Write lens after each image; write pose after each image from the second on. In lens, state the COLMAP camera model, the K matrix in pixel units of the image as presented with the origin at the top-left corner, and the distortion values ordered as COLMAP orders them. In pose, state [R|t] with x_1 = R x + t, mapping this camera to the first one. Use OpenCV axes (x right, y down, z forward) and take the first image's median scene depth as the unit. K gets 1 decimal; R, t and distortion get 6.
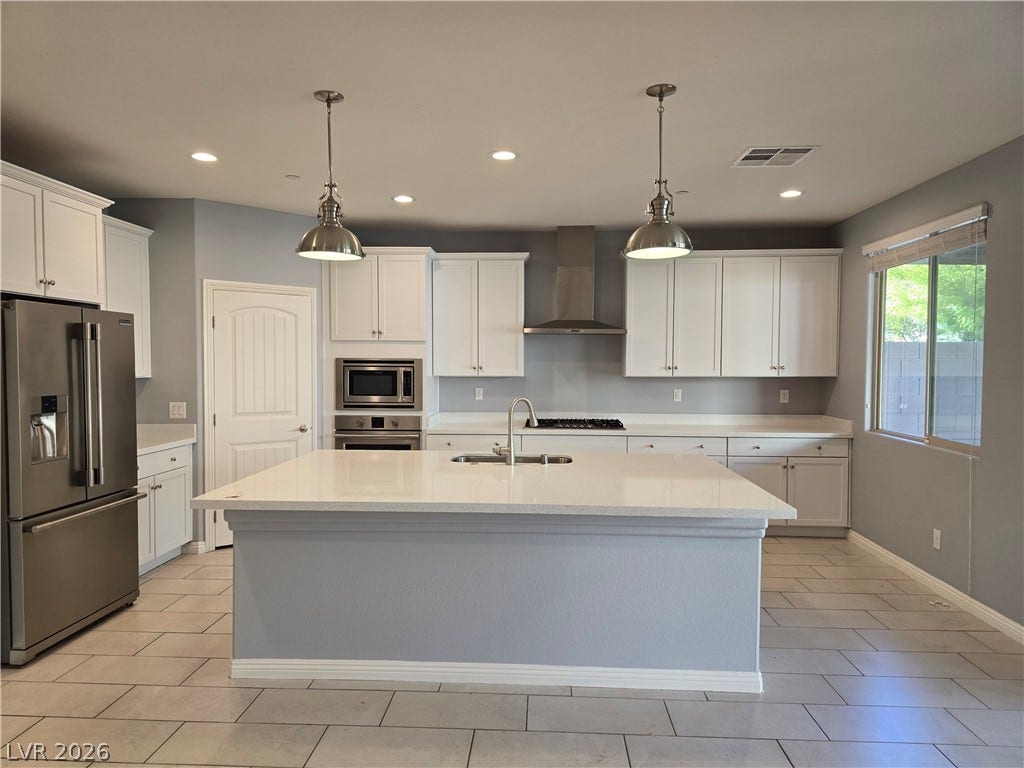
lens RADIAL K [[694.7, 0, 510.5], [0, 694.7, 383.5], [0, 0, 1]] dist [0.007542, -0.000631]
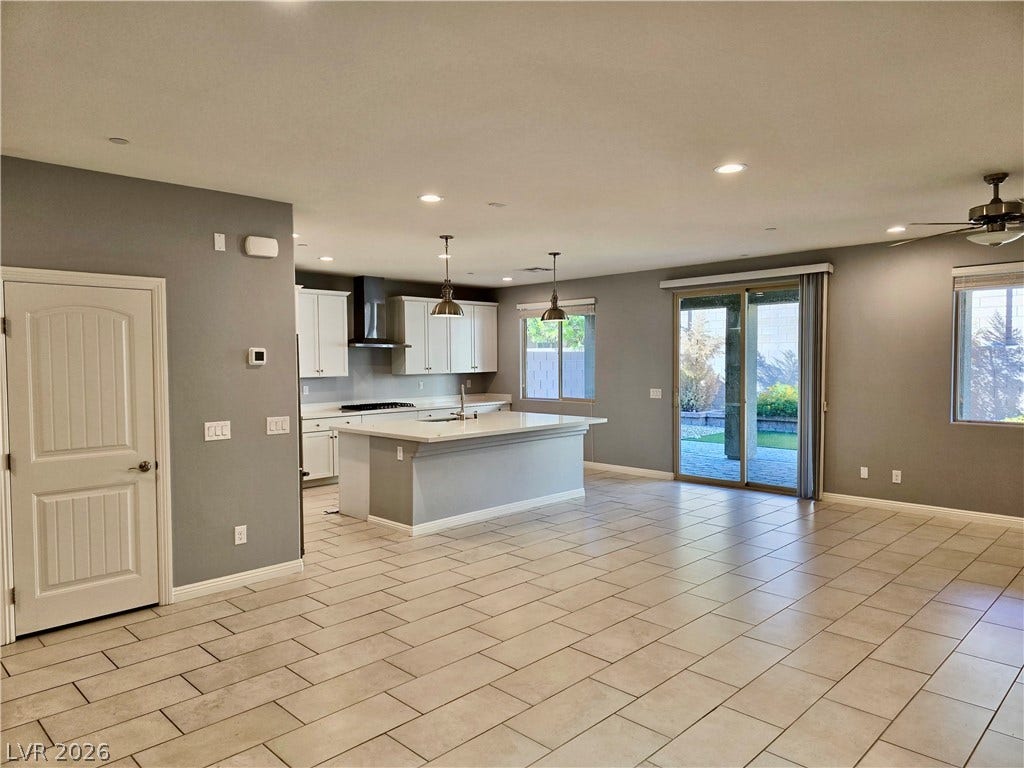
lens RADIAL K [[694.7, 0, 510.7], [0, 694.7, 385.9], [0, 0, 1]] dist [0.007542, -0.000631]
pose [[0.660607, -0.038099, 0.749764, -0.861948], [0.040542, 0.999065, 0.015046, 0.002115], [-0.749636, 0.020458, 0.661534, -0.230628]]
